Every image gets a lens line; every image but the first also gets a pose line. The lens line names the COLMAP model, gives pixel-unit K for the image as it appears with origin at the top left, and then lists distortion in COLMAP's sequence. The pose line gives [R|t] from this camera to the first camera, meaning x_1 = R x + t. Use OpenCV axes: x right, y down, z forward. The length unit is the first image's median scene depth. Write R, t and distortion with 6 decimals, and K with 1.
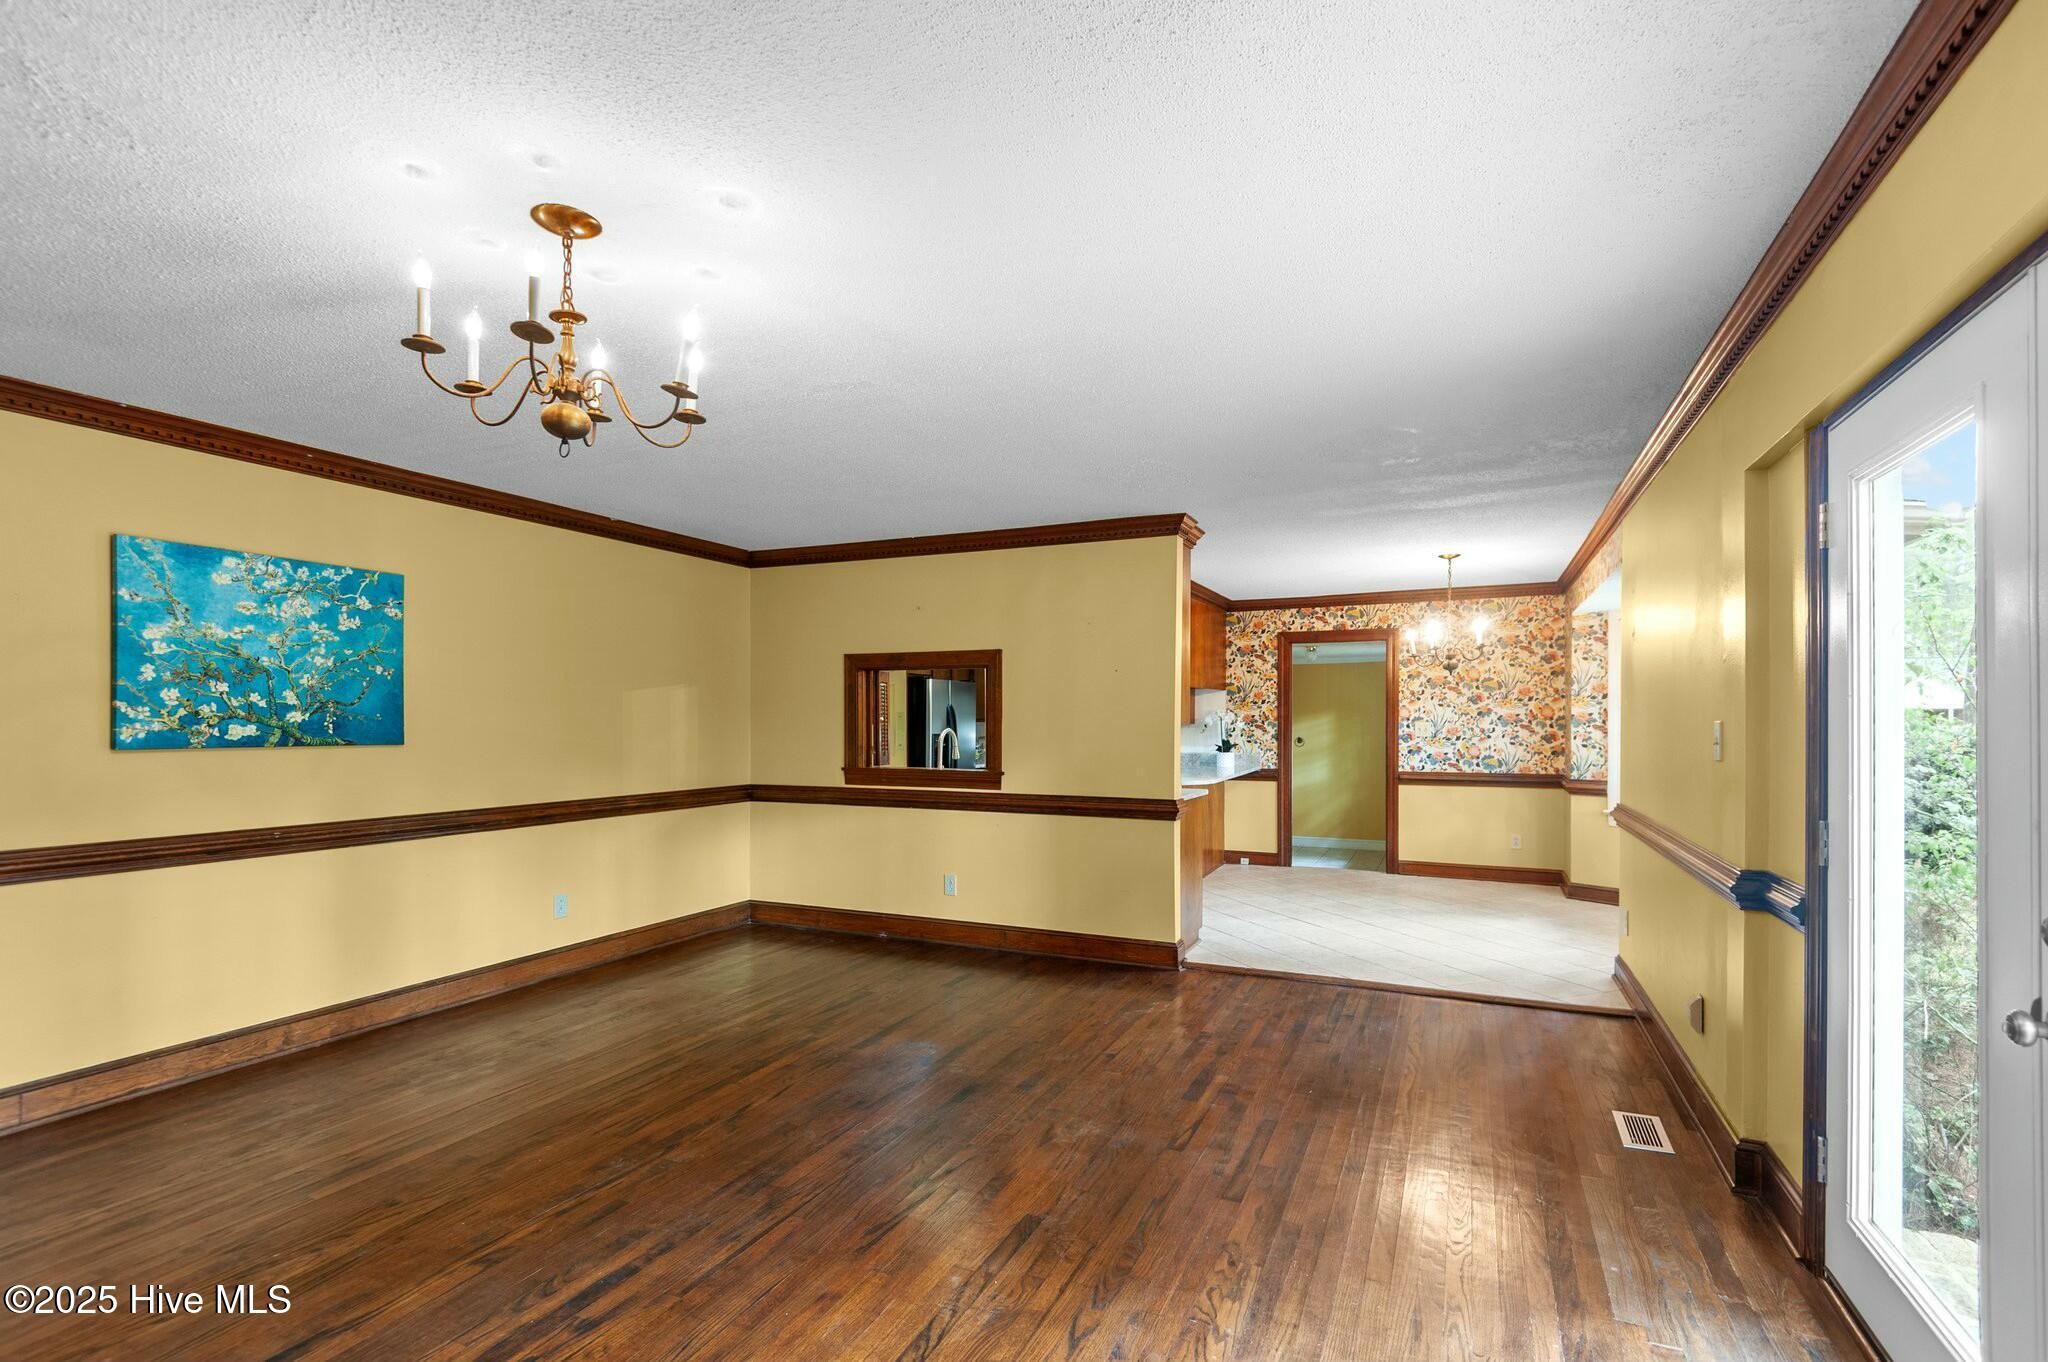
lens RADIAL K [[964.8, 0, 1026.5], [0, 964.8, 719.2], [0, 0, 1]] dist [-0.006294, -0.003511]
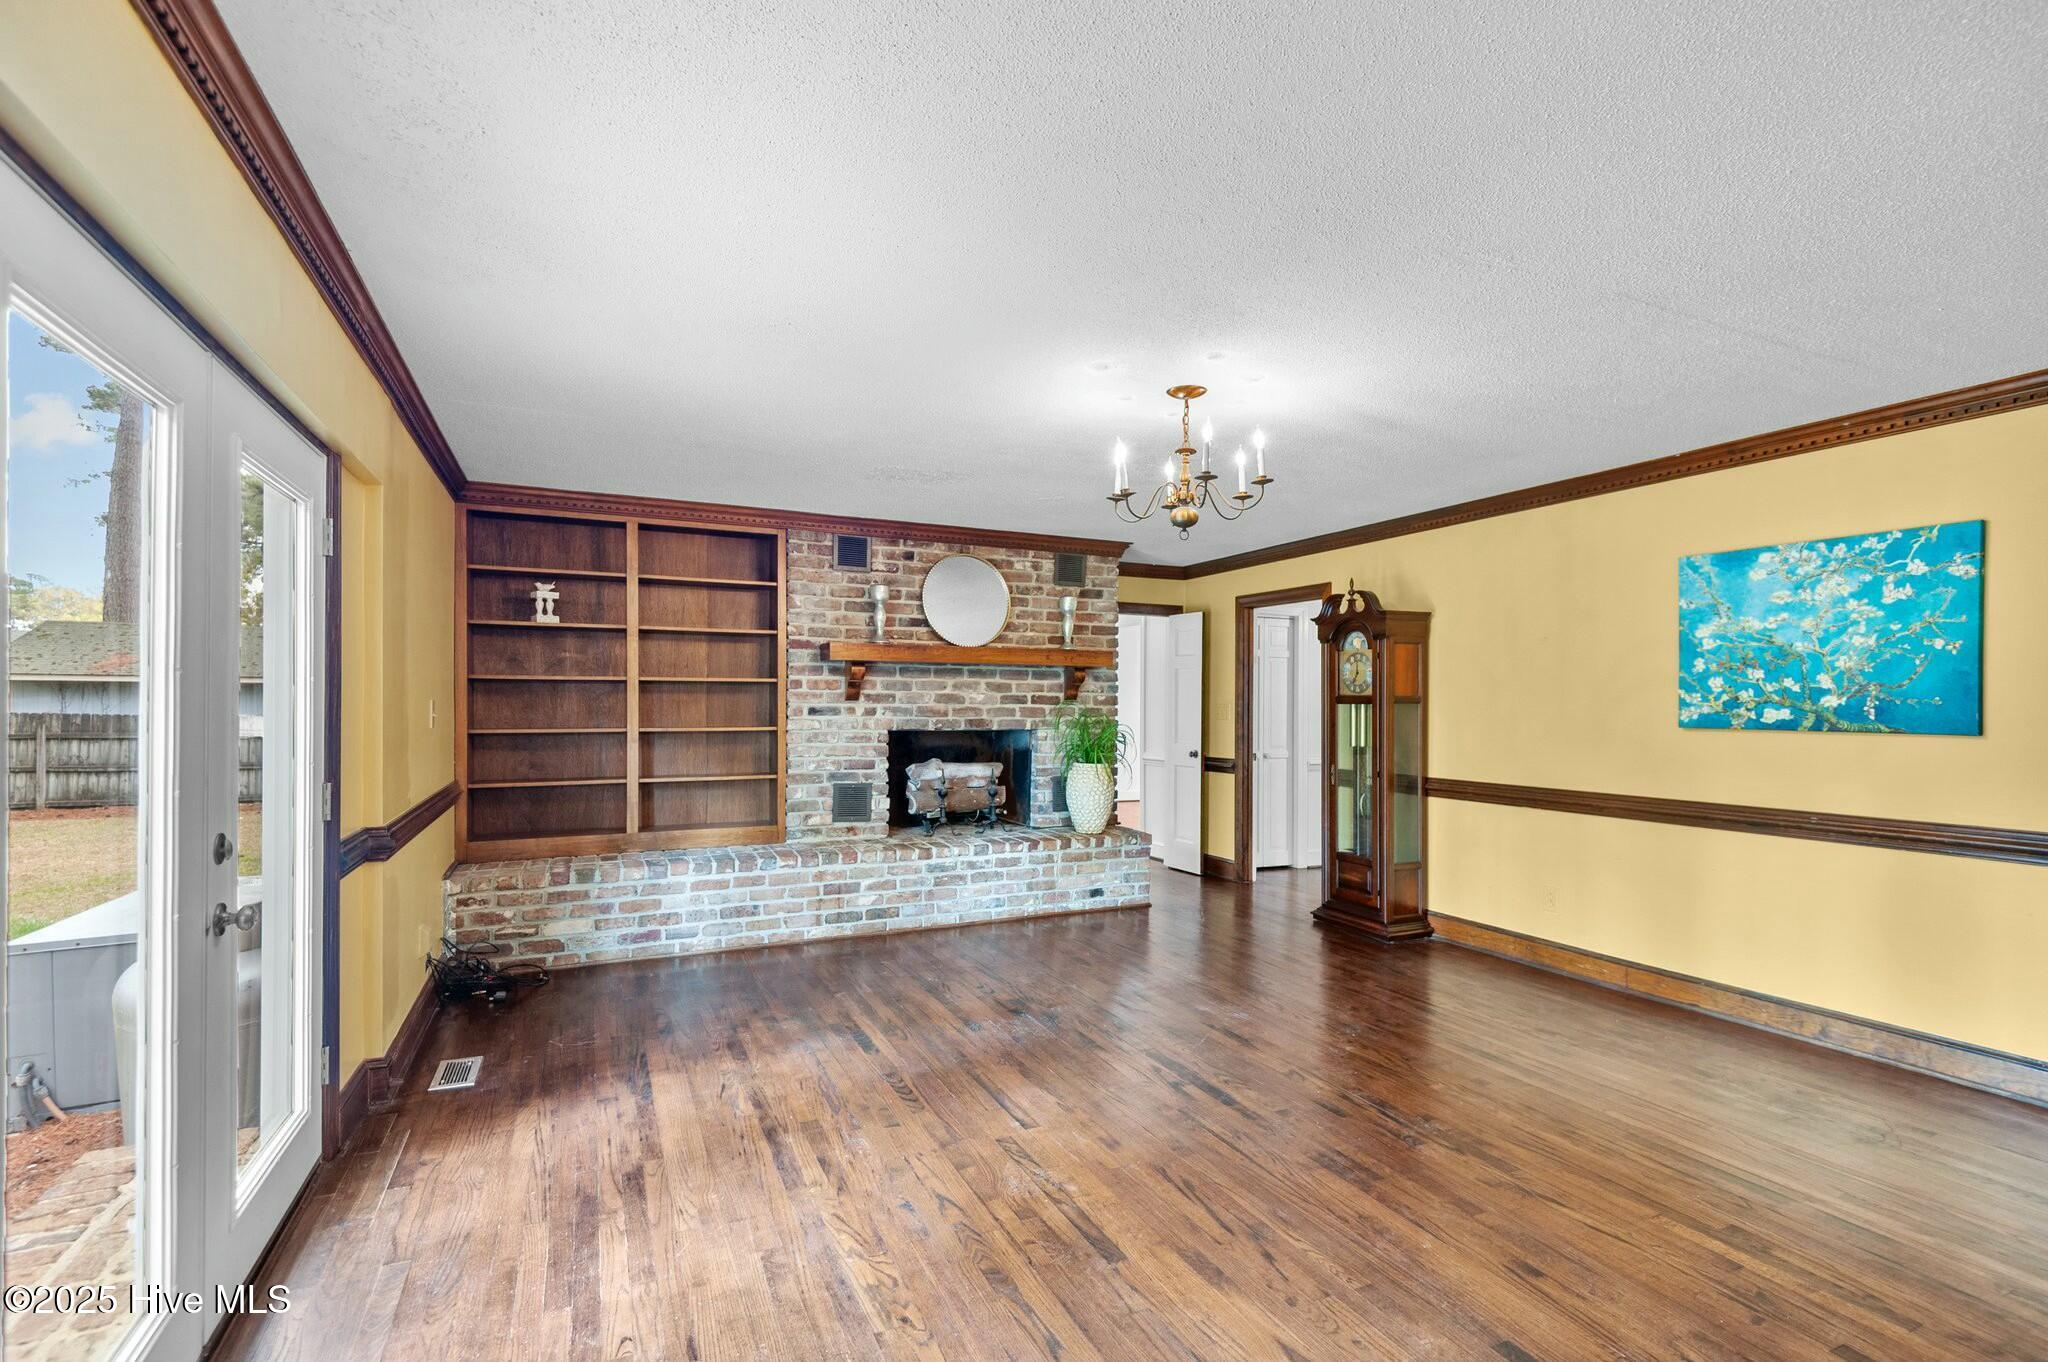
lens RADIAL K [[964.8, 0, 1026.0], [0, 964.8, 695.2], [0, 0, 1]] dist [-0.006294, -0.003511]
pose [[-0.663189, -0.009491, -0.748392, 0.517124], [-0.003309, 0.999947, -0.009748, 0.003763], [0.748445, -0.003989, -0.663185, 1.076198]]
